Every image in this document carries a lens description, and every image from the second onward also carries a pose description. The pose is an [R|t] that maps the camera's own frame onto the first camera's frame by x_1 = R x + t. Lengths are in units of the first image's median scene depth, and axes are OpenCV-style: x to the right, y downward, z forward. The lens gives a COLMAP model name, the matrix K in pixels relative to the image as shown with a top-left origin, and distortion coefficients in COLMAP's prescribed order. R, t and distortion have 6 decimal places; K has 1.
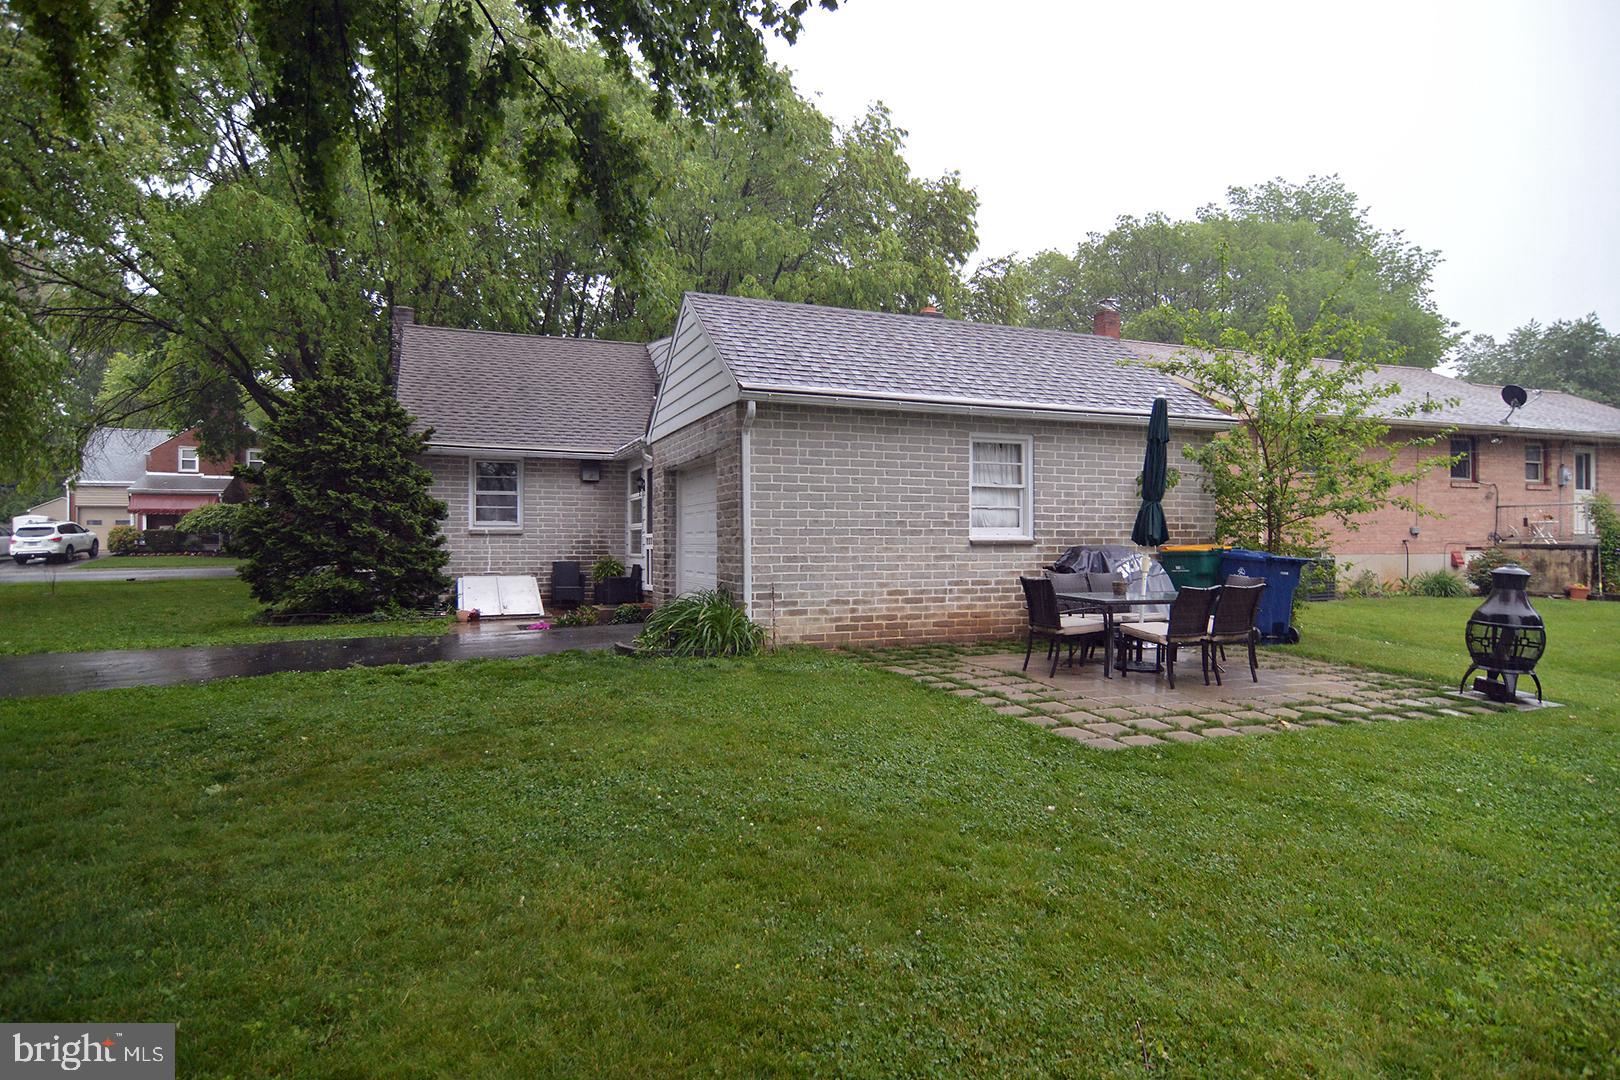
lens RADIAL K [[884.2, 0, 800.8], [0, 884.2, 542.6], [0, 0, 1]] dist [-0.013967, -0.003145]
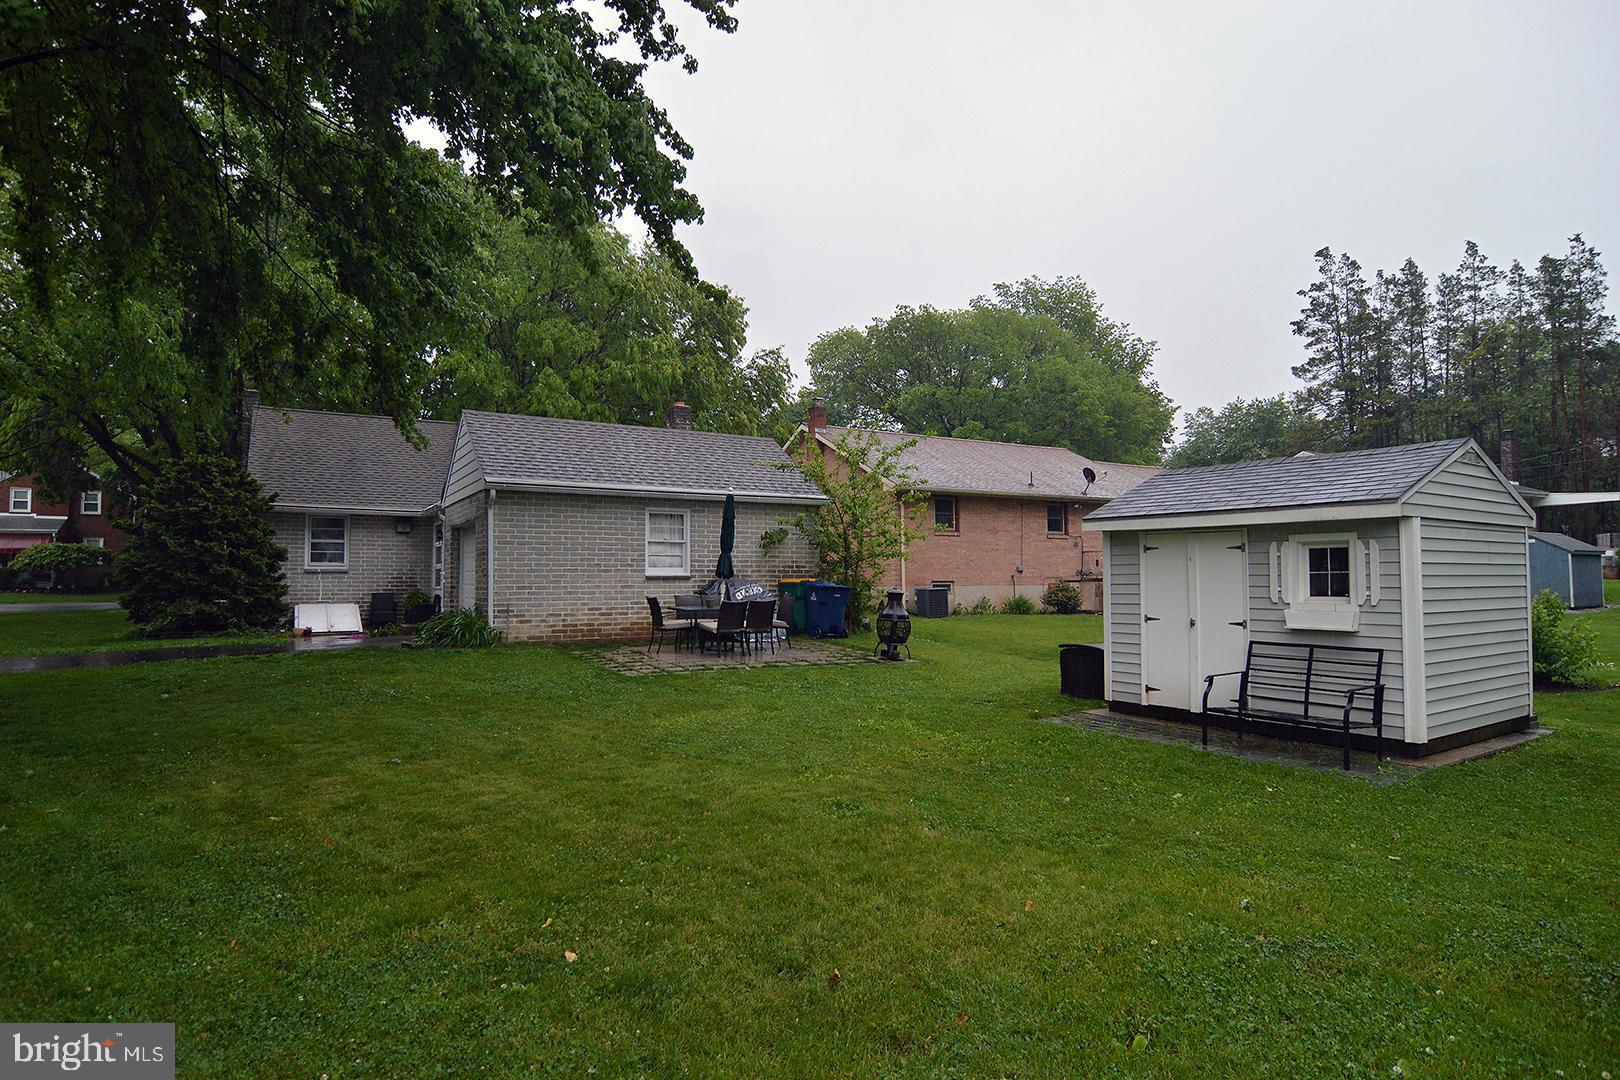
lens RADIAL K [[884.2, 0, 817.9], [0, 884.2, 543.1], [0, 0, 1]] dist [-0.013967, -0.003145]
pose [[0.986765, 0.003895, 0.162110, 0.187888], [0.002890, 0.999130, -0.041598, 0.004377], [-0.162131, 0.041516, 0.985896, -0.474492]]
